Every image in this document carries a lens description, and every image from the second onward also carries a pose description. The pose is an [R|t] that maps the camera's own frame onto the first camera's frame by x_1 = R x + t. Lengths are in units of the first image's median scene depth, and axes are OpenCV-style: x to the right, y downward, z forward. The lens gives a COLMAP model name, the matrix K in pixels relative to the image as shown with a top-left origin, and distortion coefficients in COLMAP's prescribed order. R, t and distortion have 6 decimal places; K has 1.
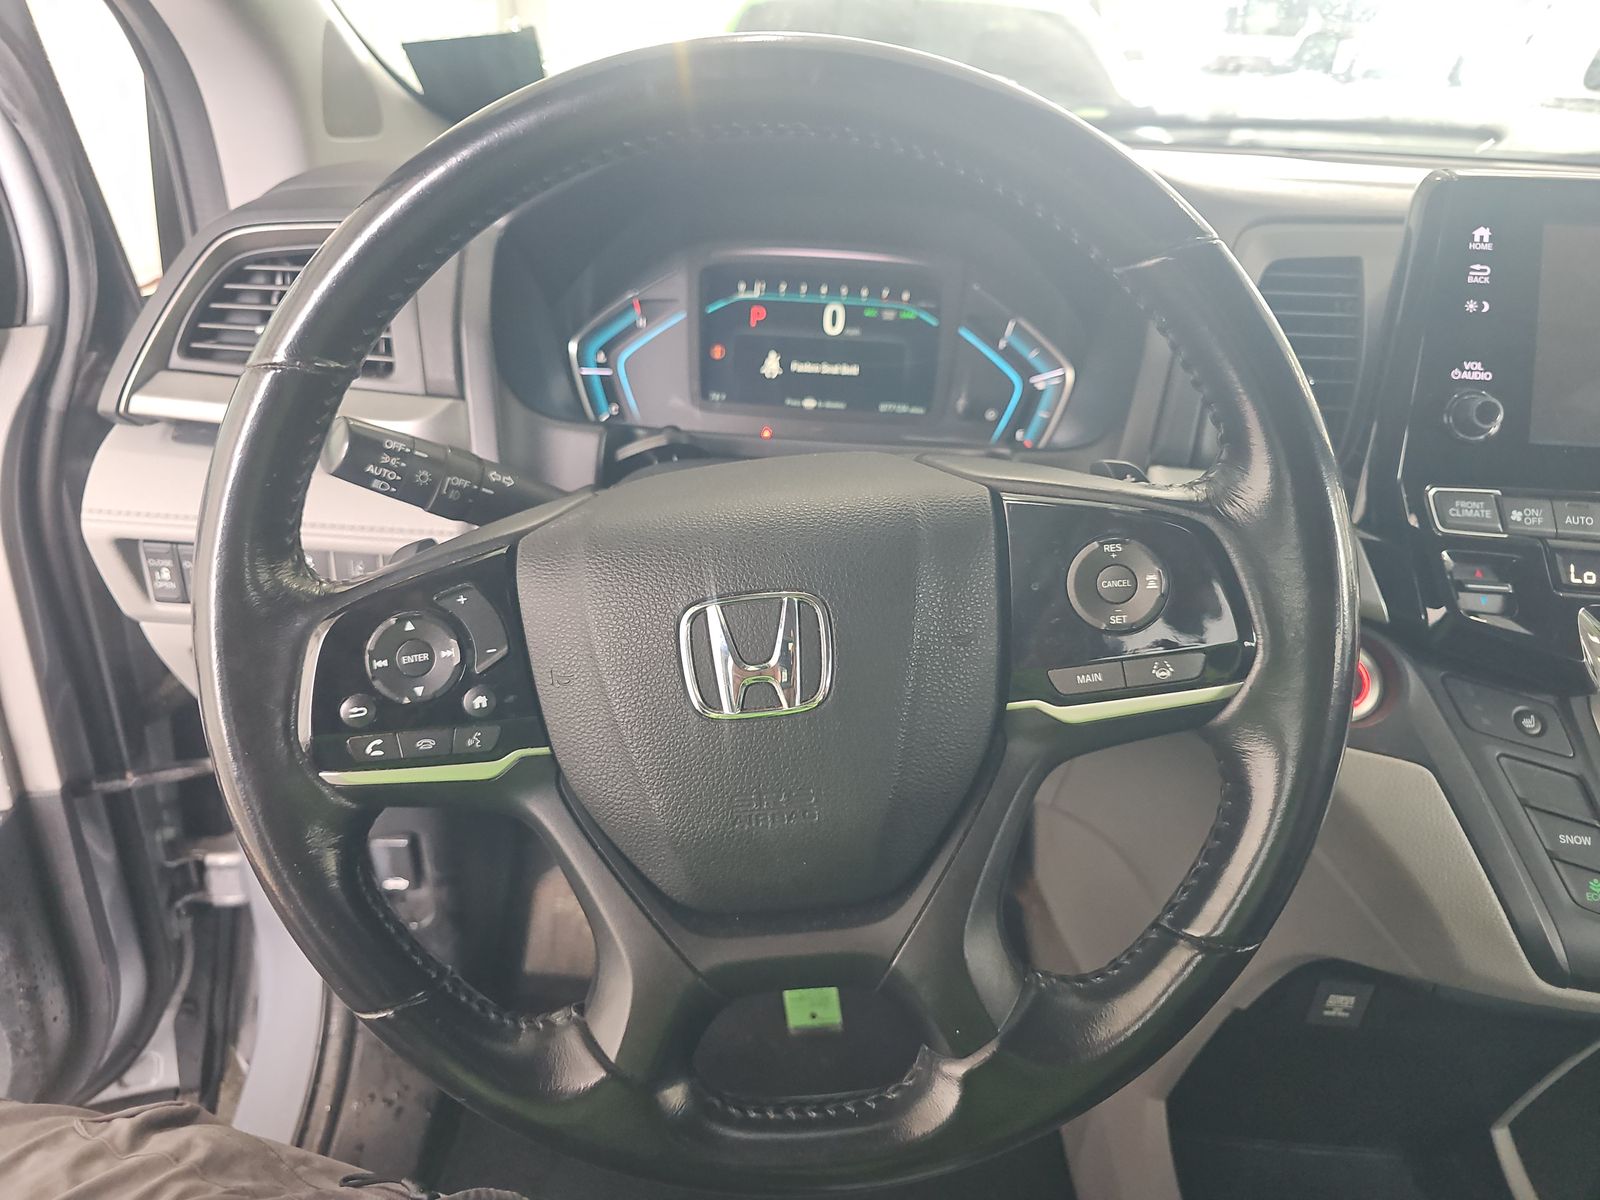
lens RADIAL K [[1102.5, 0, 743.5], [0, 1102.5, 596.9], [0, 0, 1]] dist [-0.007385, -0.005044]
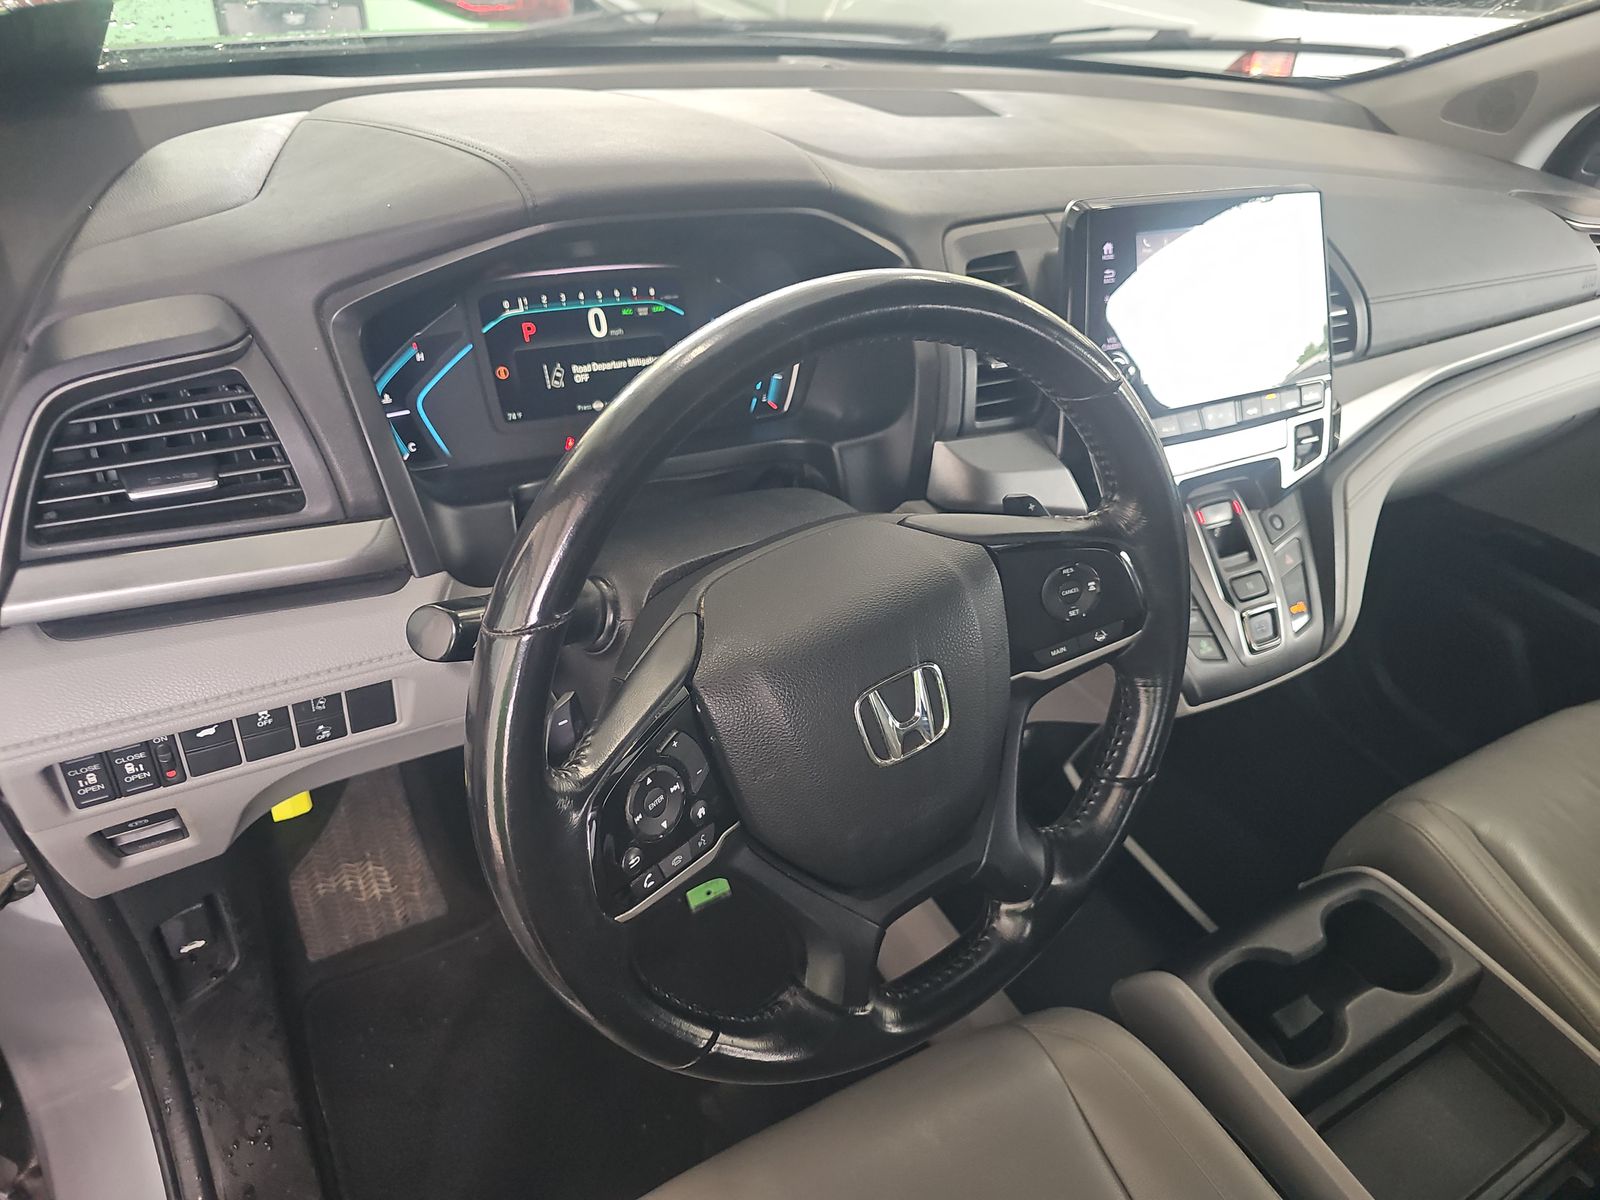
lens RADIAL K [[1087.4, 0, 800.0], [0, 1087.4, 600.0], [0, 0, 1]] dist [0.023362, -0.000967]
pose [[0.821161, -0.291237, 0.490791, -0.363664], [0.185413, 0.949479, 0.253202, -0.228082], [-0.539738, -0.116920, 0.833674, -0.040172]]
